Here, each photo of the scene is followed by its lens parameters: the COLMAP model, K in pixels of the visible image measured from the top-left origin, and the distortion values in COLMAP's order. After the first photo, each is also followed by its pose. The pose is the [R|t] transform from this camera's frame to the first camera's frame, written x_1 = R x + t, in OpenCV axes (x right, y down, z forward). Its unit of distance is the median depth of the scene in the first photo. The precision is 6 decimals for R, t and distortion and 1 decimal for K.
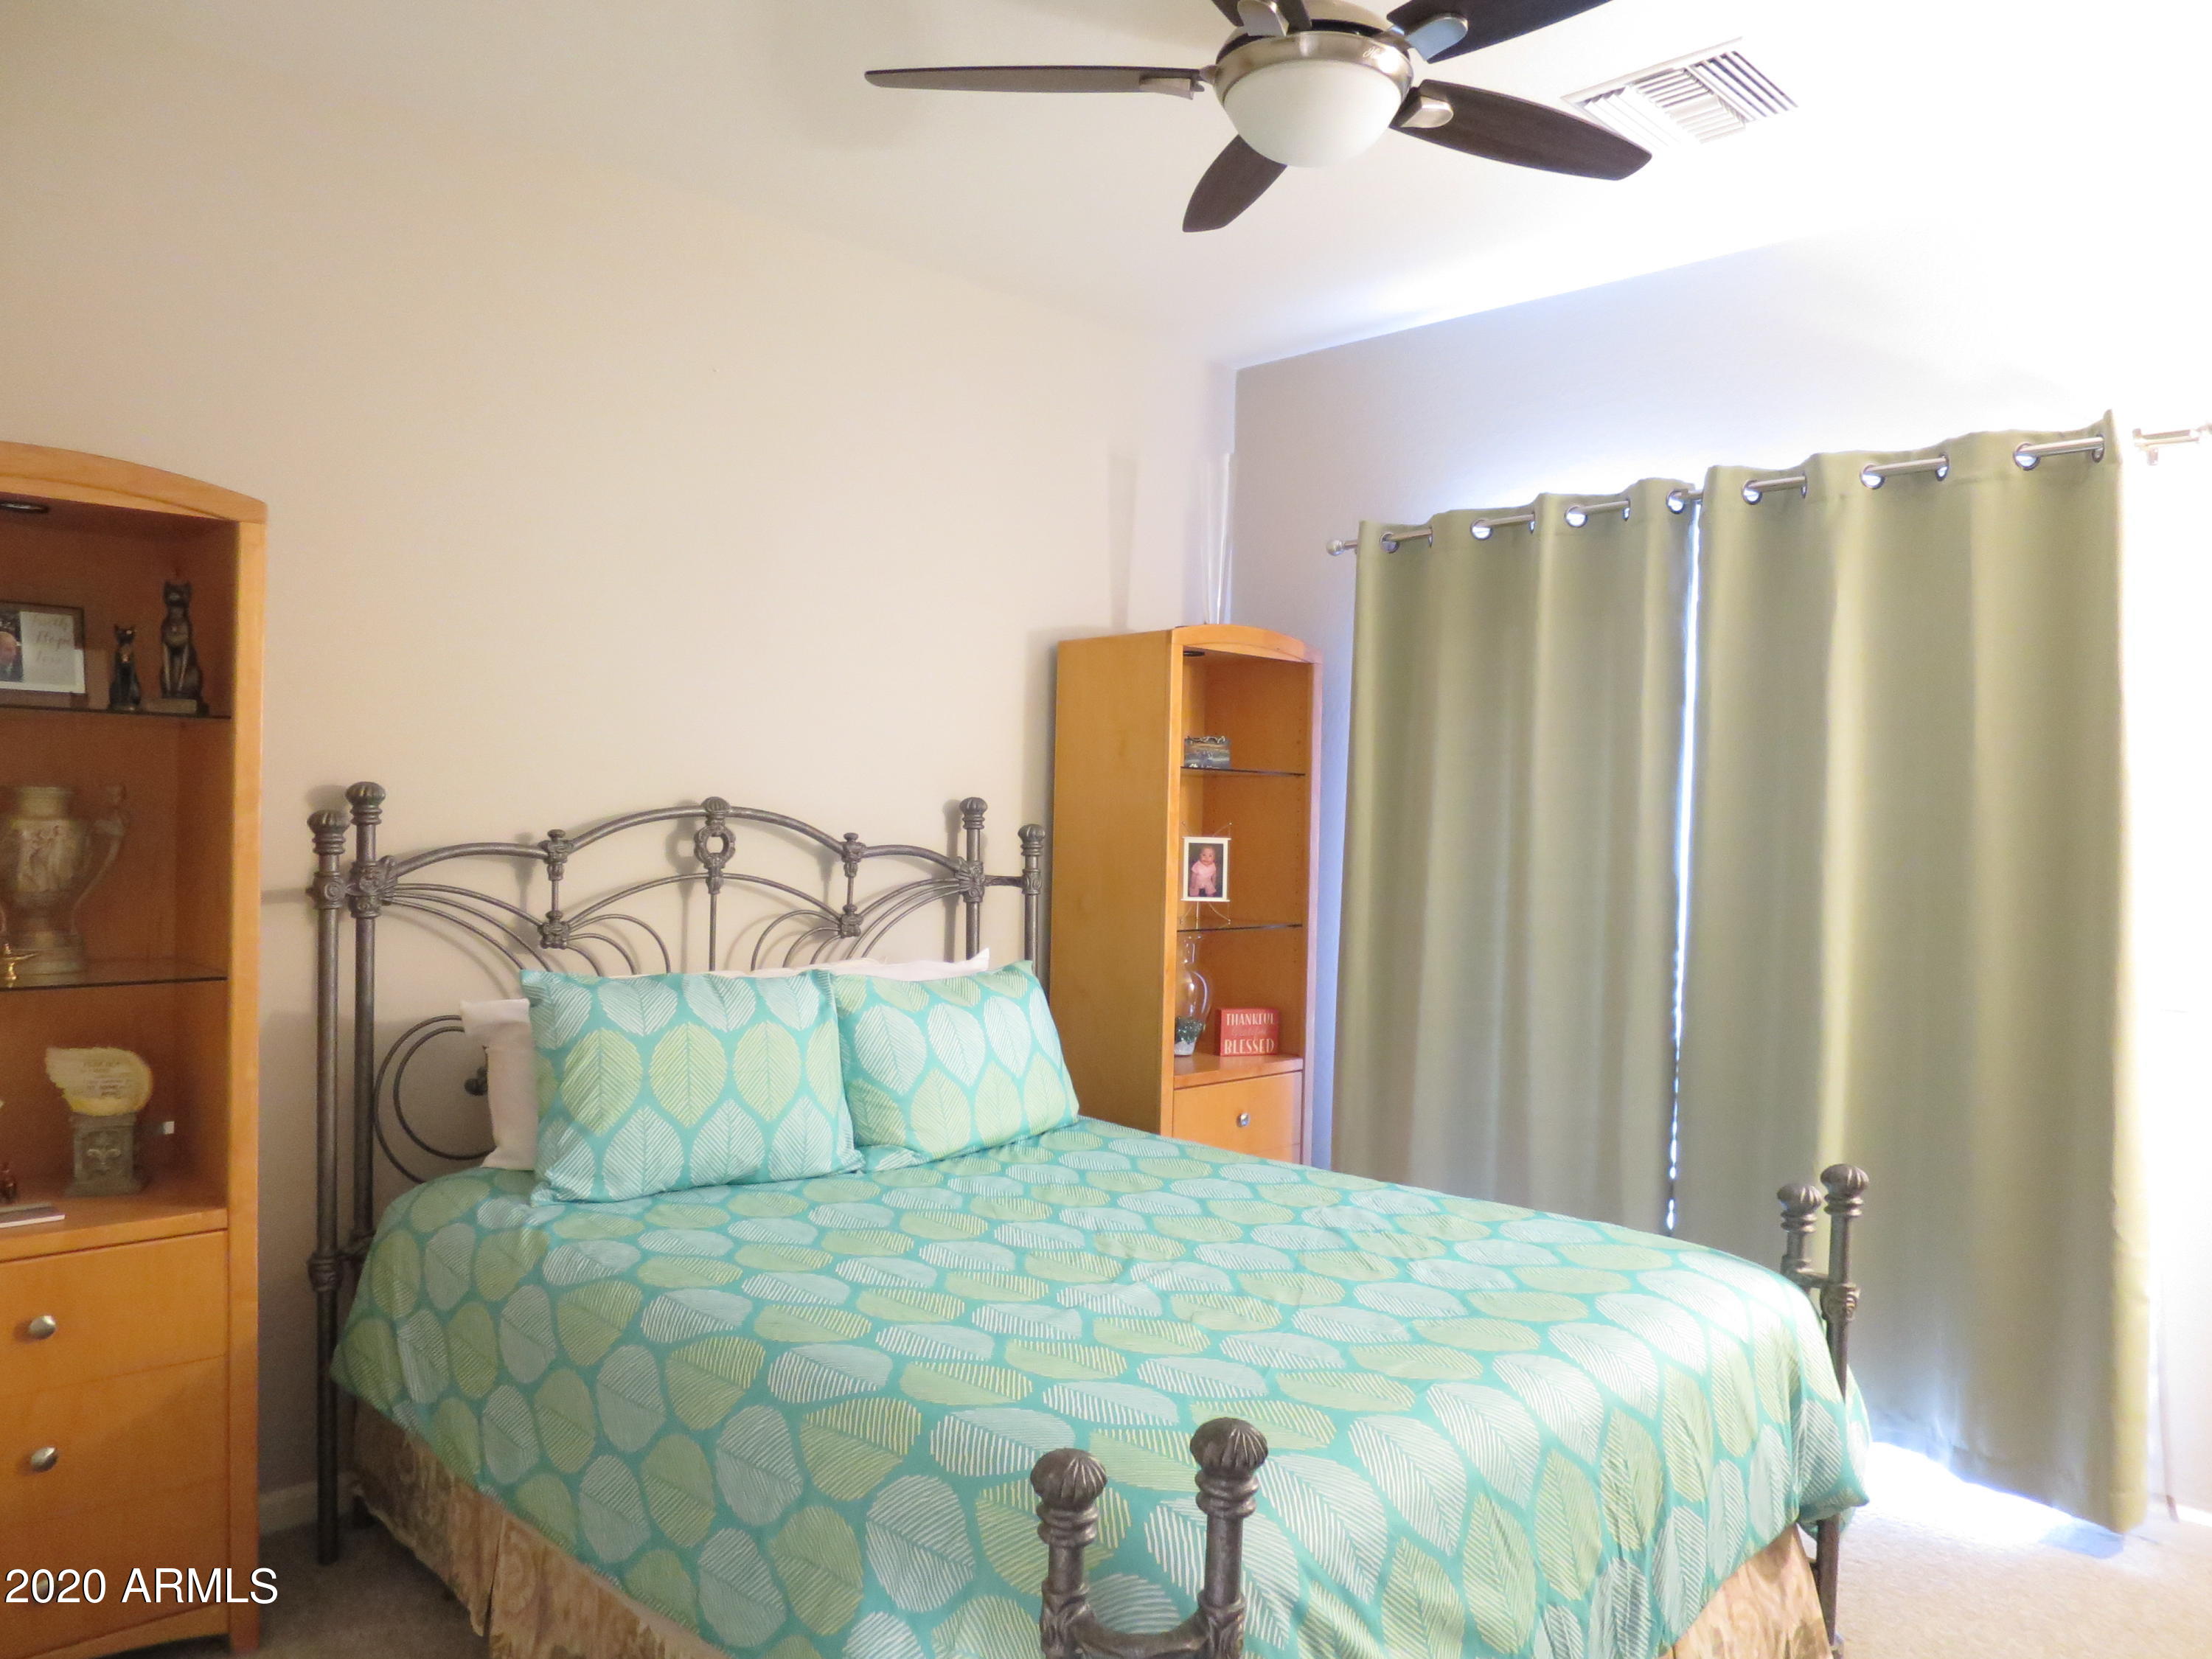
lens RADIAL K [[1570.2, 0, 1101.2], [0, 1570.2, 835.8], [0, 0, 1]] dist [-0.021685, 0.004328]
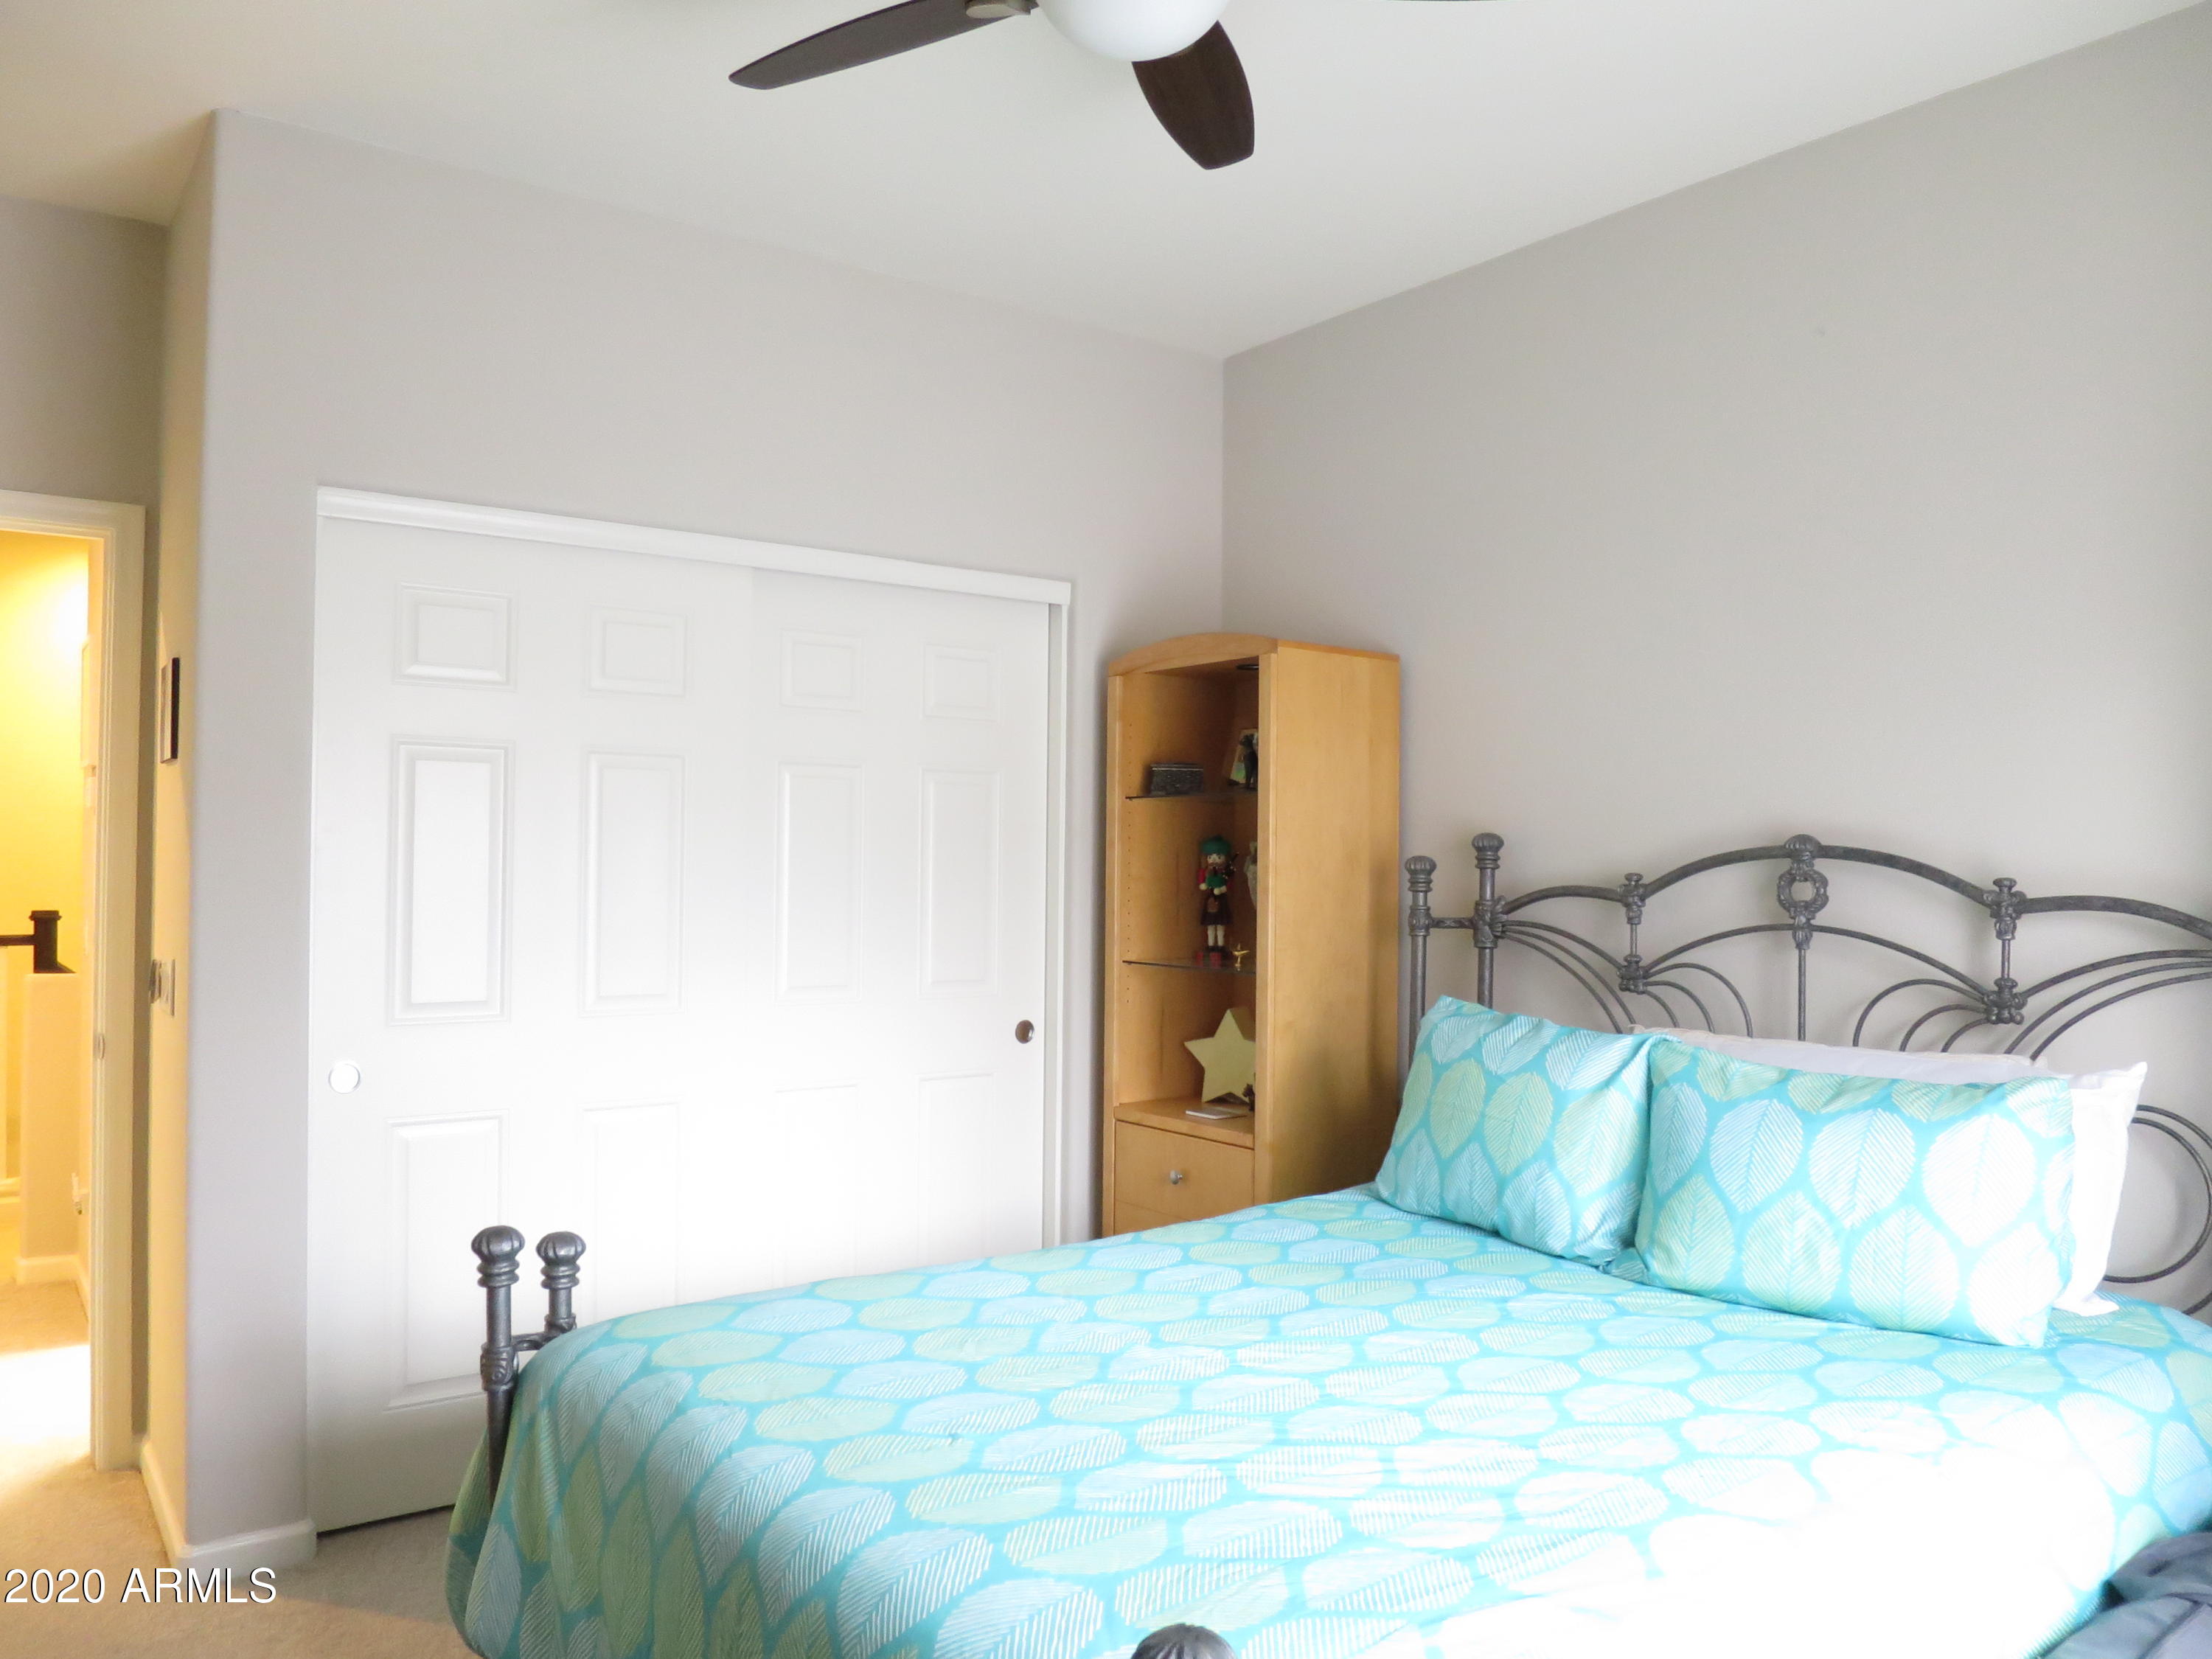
lens RADIAL K [[1570.2, 0, 1101.4], [0, 1570.2, 827.0], [0, 0, 1]] dist [-0.021685, 0.004328]
pose [[-0.111609, -0.042523, -0.992842, 0.639126], [-0.020347, 0.998972, -0.040498, 0.013204], [0.993544, 0.015681, -0.112360, 0.725452]]
